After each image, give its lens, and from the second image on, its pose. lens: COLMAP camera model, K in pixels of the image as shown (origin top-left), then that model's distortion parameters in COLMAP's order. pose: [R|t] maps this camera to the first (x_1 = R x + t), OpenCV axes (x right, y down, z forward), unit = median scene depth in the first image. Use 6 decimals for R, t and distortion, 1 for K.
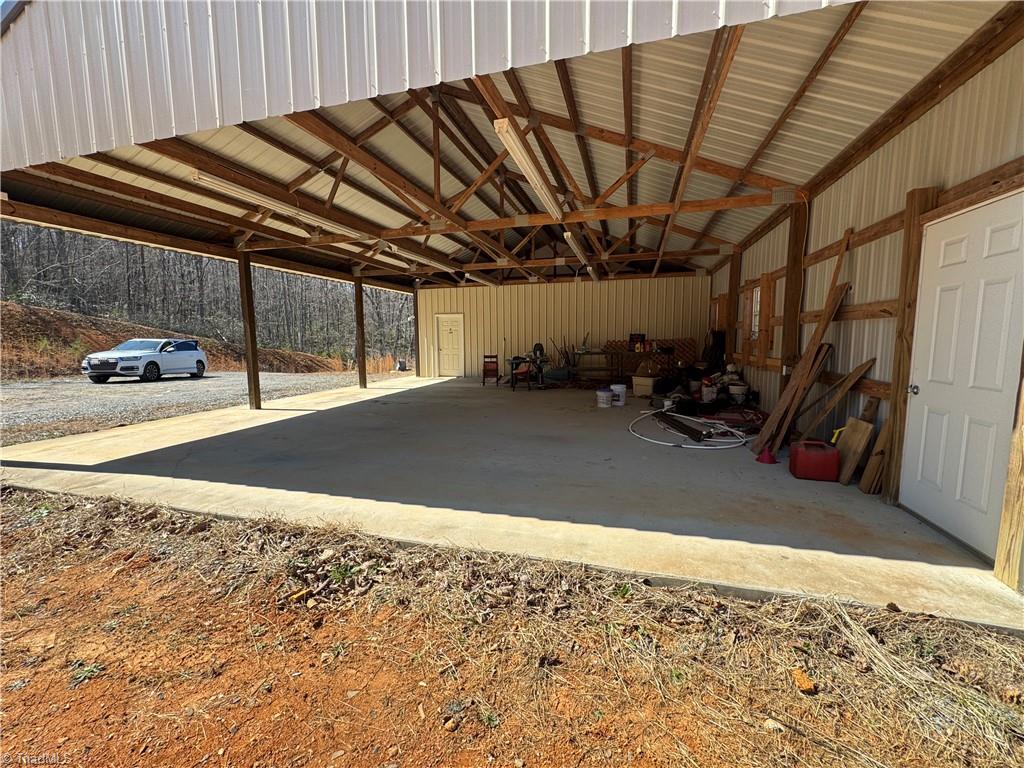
lens RADIAL K [[409.5, 0, 512.7], [0, 409.5, 381.5], [0, 0, 1]] dist [-0.000751, 0.000392]
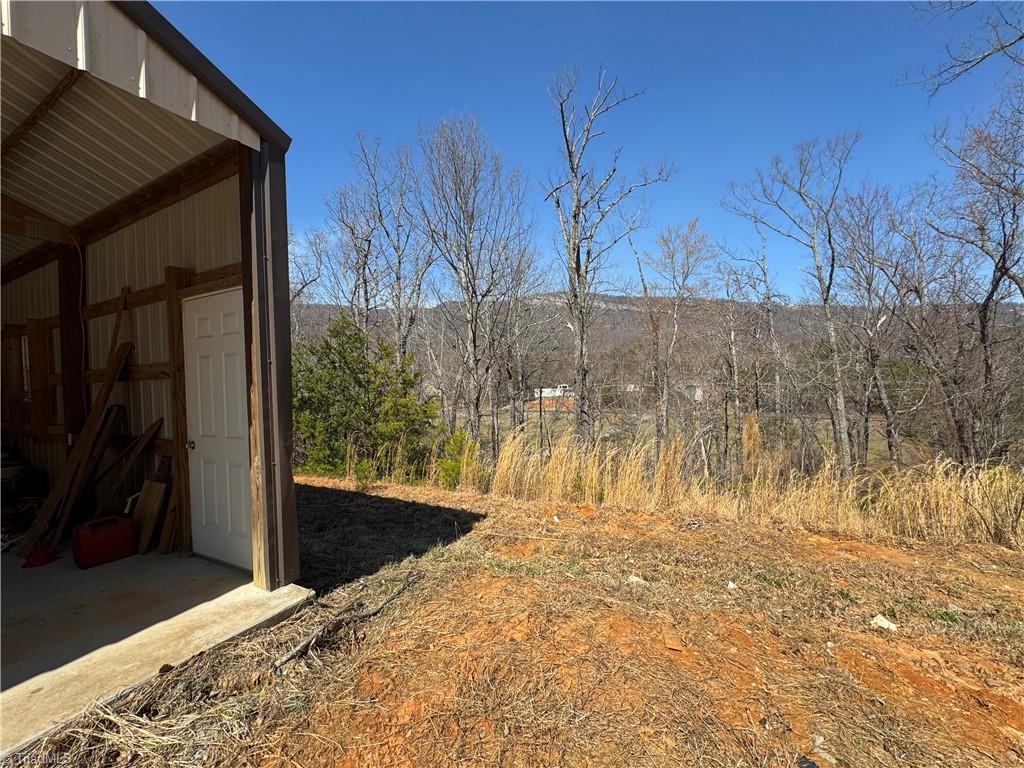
lens RADIAL K [[409.5, 0, 512.7], [0, 409.5, 381.5], [0, 0, 1]] dist [-0.000751, 0.000392]
pose [[0.215820, -0.010979, 0.976371, 0.076575], [0.134602, 0.990725, -0.018613, -0.010435], [-0.967111, 0.135439, 0.215296, -0.082194]]
